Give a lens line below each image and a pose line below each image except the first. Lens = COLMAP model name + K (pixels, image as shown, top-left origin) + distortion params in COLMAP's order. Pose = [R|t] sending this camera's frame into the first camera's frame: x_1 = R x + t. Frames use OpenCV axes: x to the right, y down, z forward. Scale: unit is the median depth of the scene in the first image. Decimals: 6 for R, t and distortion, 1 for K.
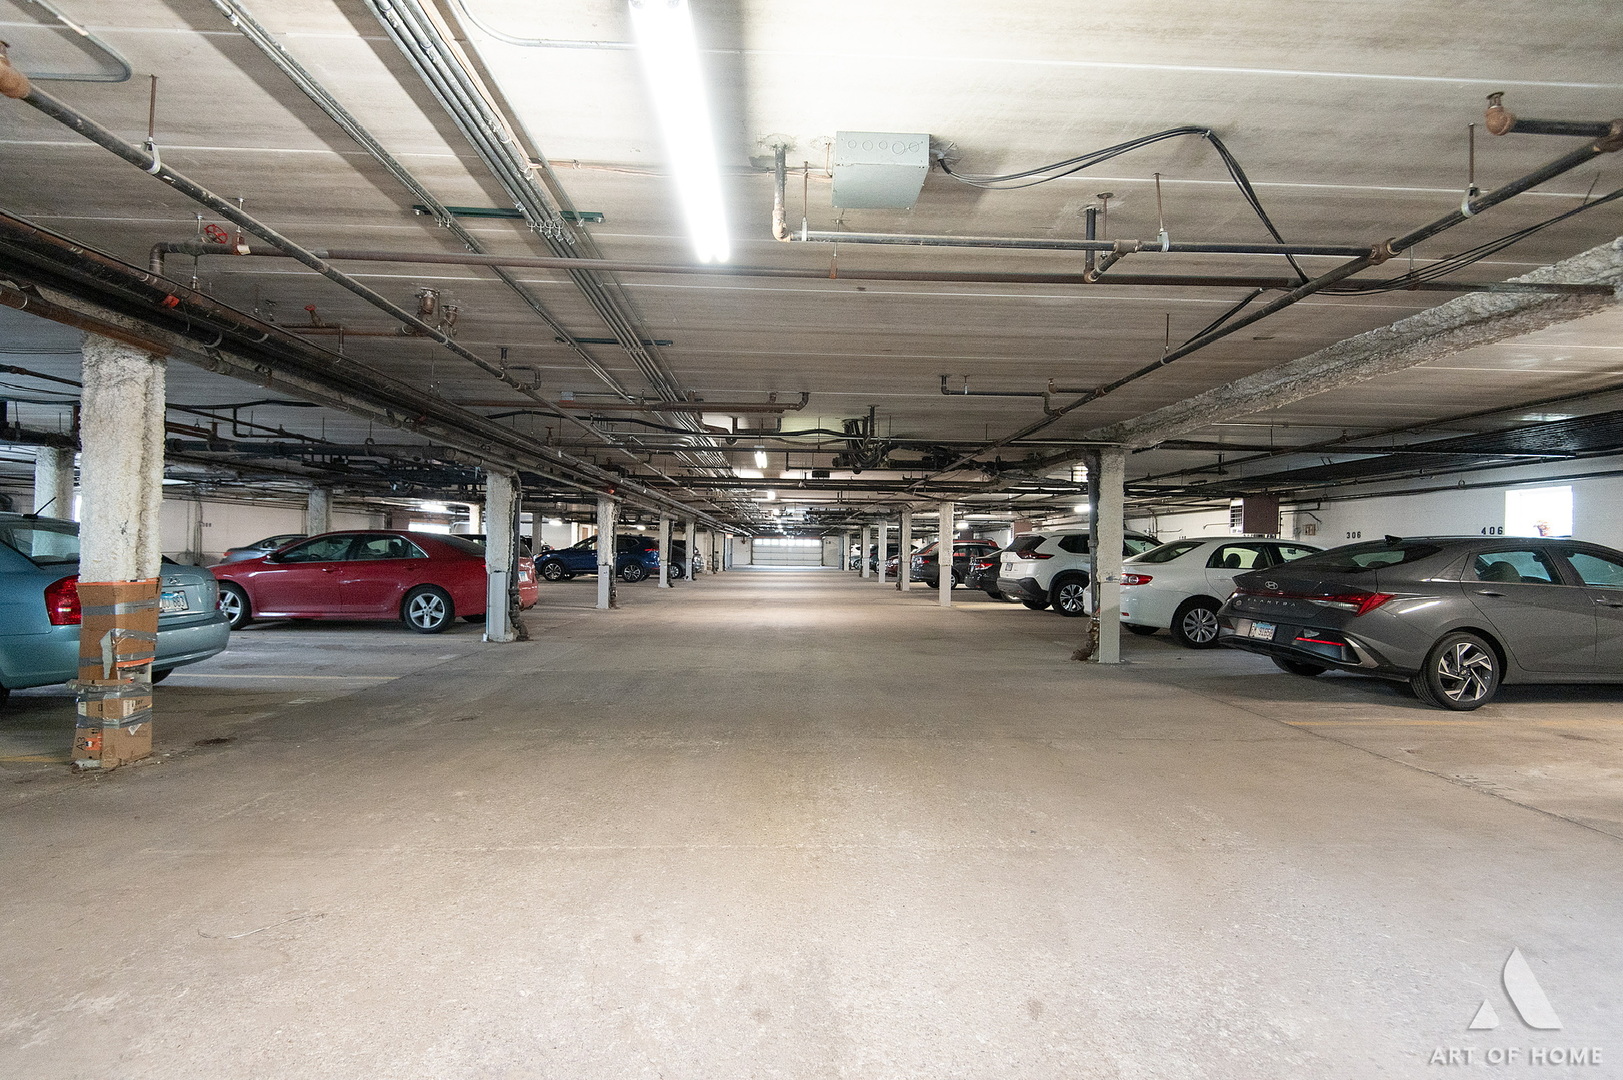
lens RADIAL K [[729.5, 0, 799.4], [0, 729.5, 546.5], [0, 0, 1]] dist [0.015088, -0.009689]
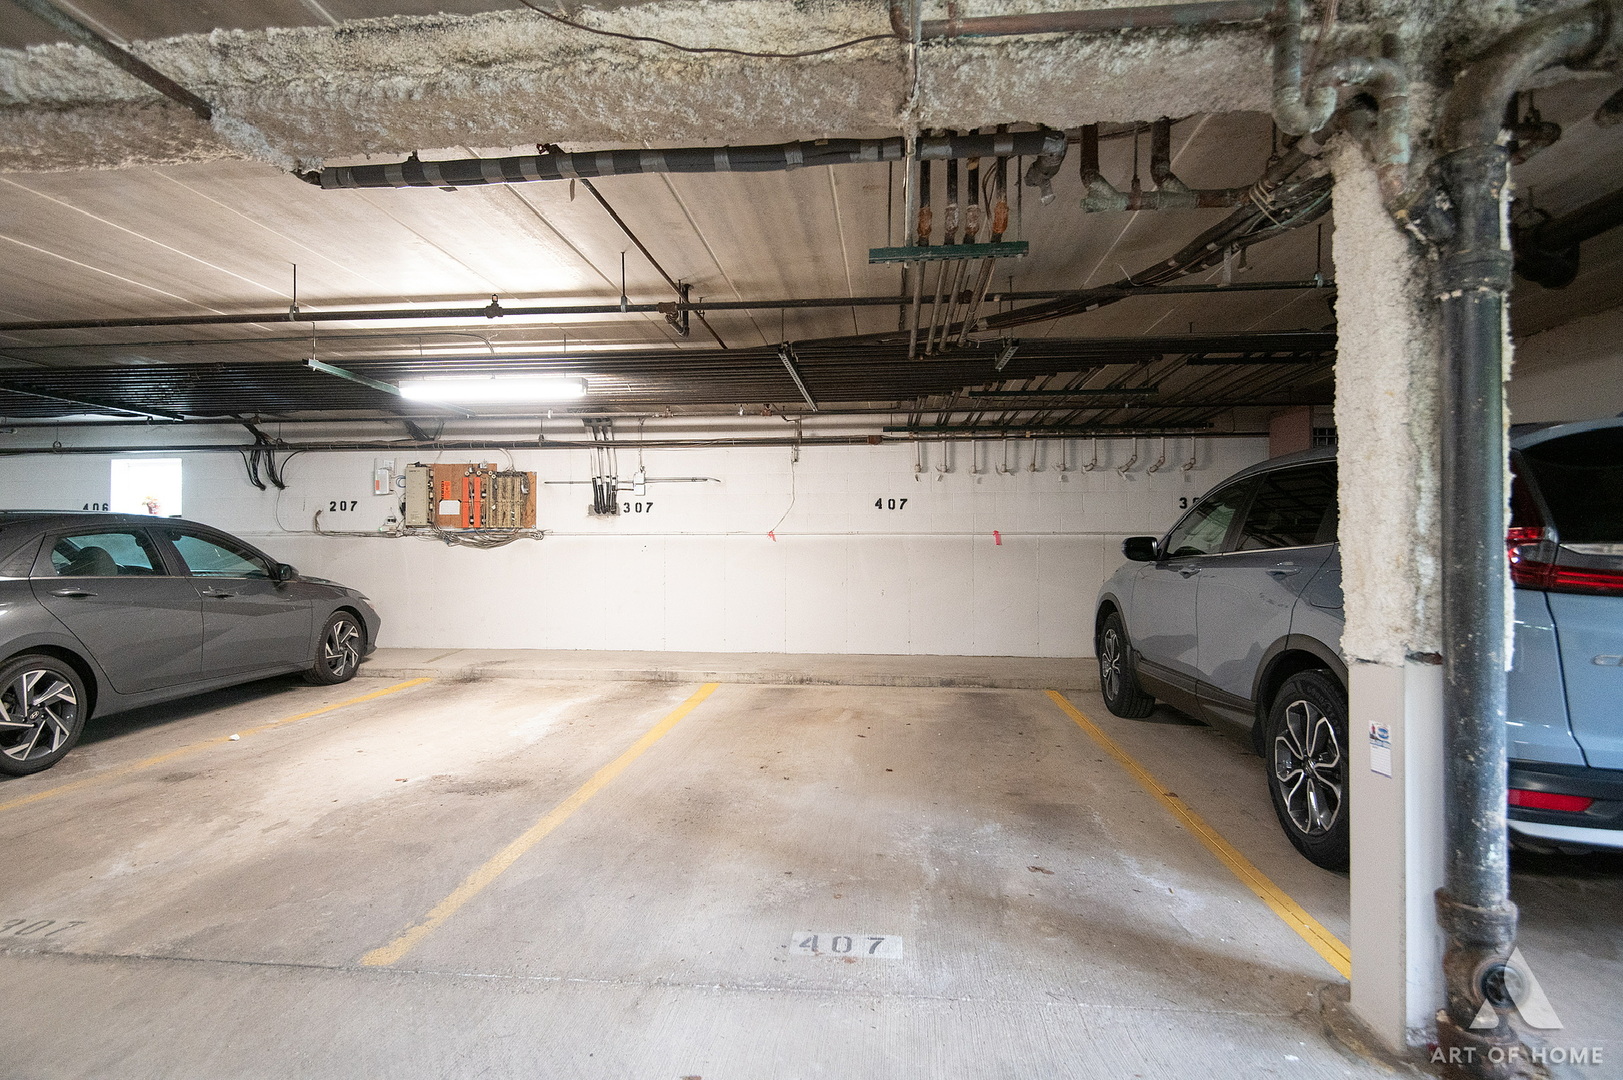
lens RADIAL K [[835.9, 0, 798.1], [0, 835.9, 541.1], [0, 0, 1]] dist [0.024048, -0.017155]
pose [[0.135647, -0.010186, 0.990705, 0.246186], [-0.003949, 0.999934, 0.010822, 0.003729], [-0.990749, -0.005380, 0.135598, 0.213943]]
